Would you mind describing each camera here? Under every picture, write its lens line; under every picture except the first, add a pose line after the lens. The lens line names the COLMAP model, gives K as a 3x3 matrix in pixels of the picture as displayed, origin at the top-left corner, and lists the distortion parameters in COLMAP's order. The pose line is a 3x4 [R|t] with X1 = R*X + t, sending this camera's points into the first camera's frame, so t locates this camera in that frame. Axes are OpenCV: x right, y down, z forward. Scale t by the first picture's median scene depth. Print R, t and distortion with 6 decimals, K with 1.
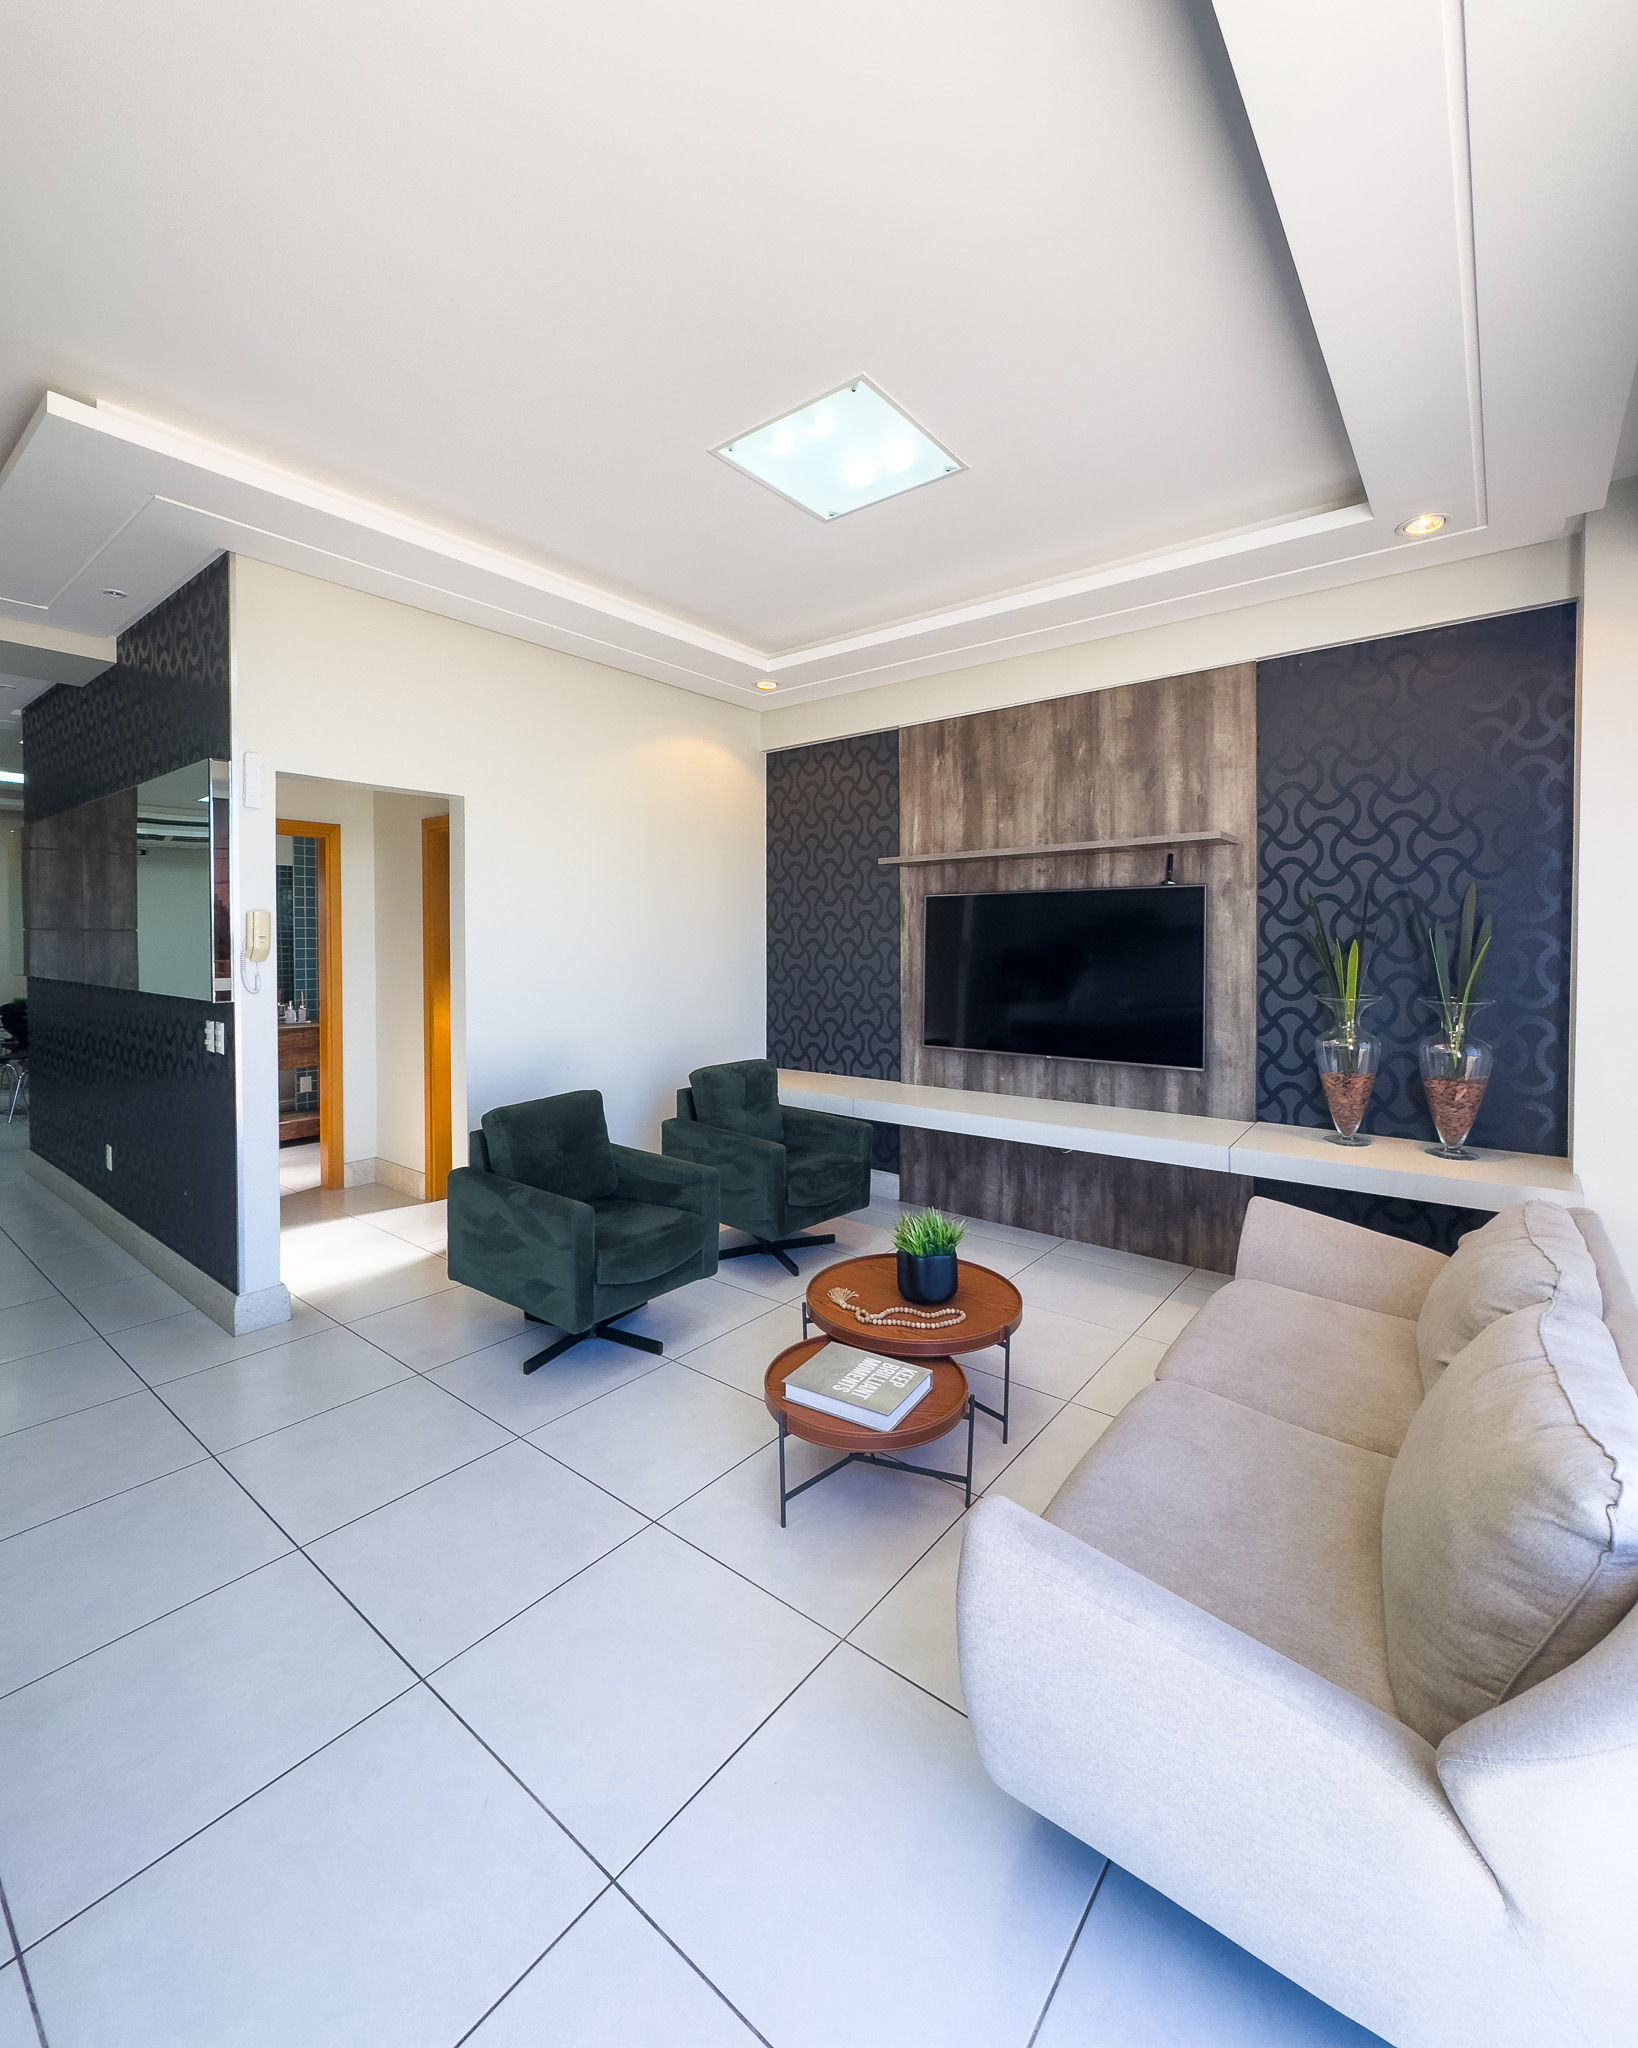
lens RADIAL K [[870.8, 0, 826.6], [0, 870.8, 962.4], [0, 0, 1]] dist [-0.002760, 0.000513]
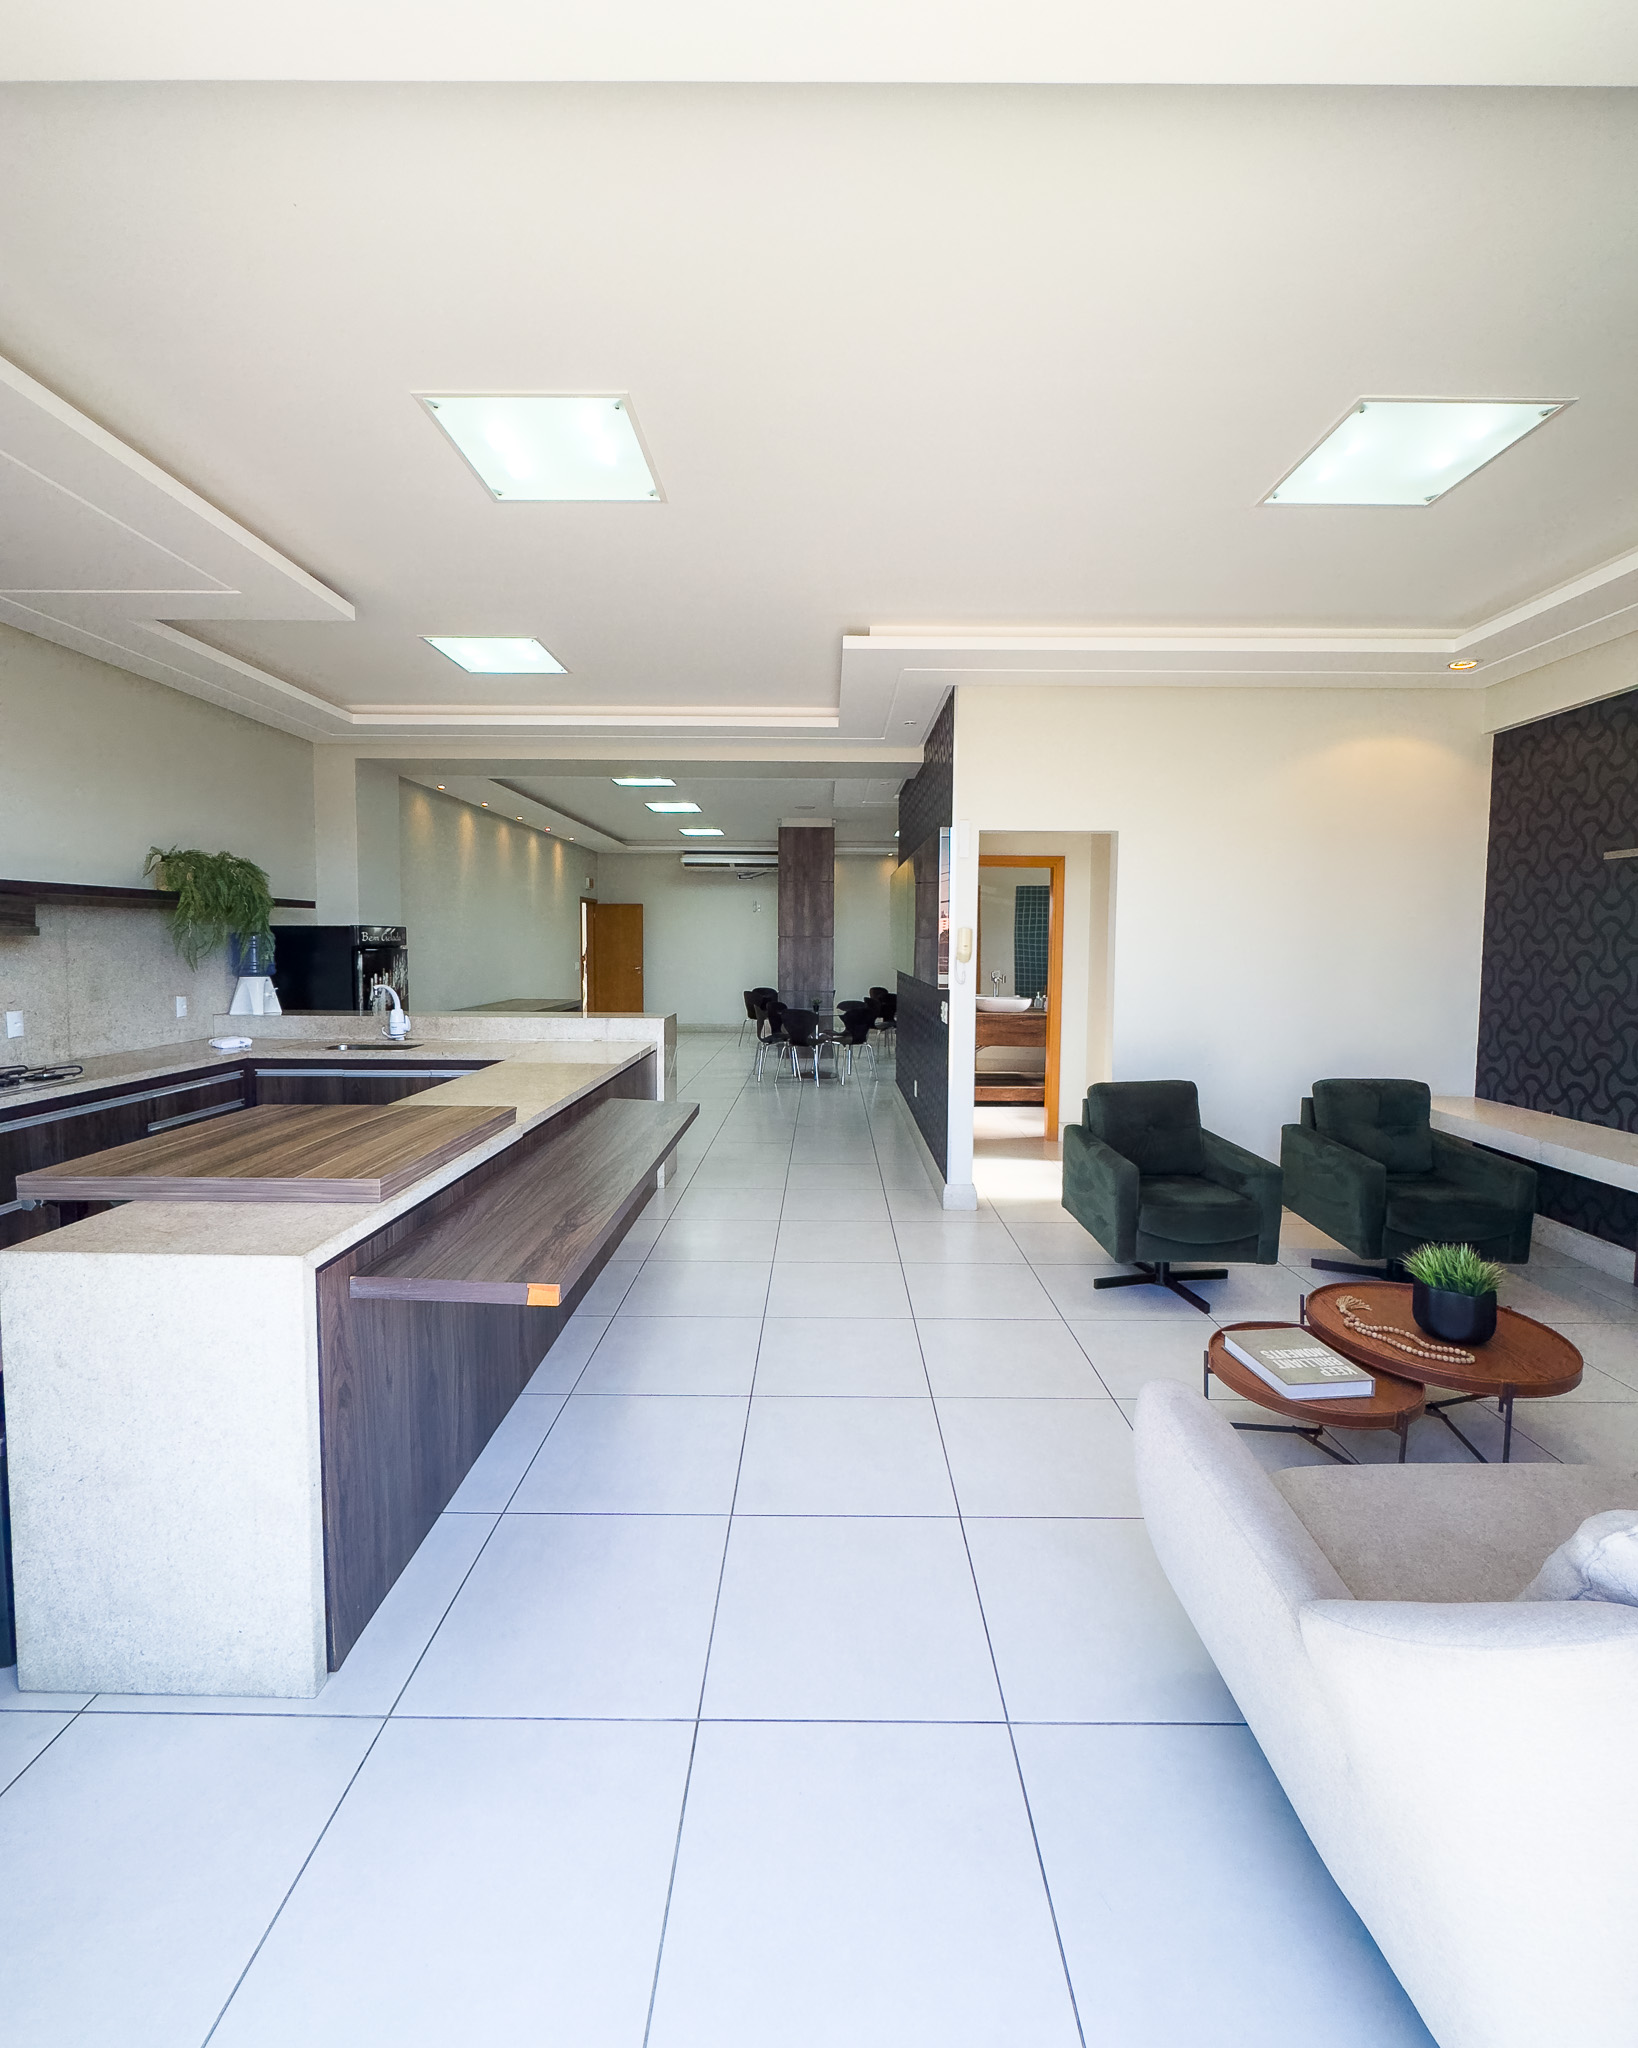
lens RADIAL K [[870.8, 0, 819.6], [0, 870.8, 1013.9], [0, 0, 1]] dist [-0.002760, 0.000513]
pose [[0.611754, 0.070075, -0.787938, 0.346543], [-0.027326, 0.997346, 0.067483, -0.006850], [0.790576, -0.019752, 0.612046, -0.092641]]
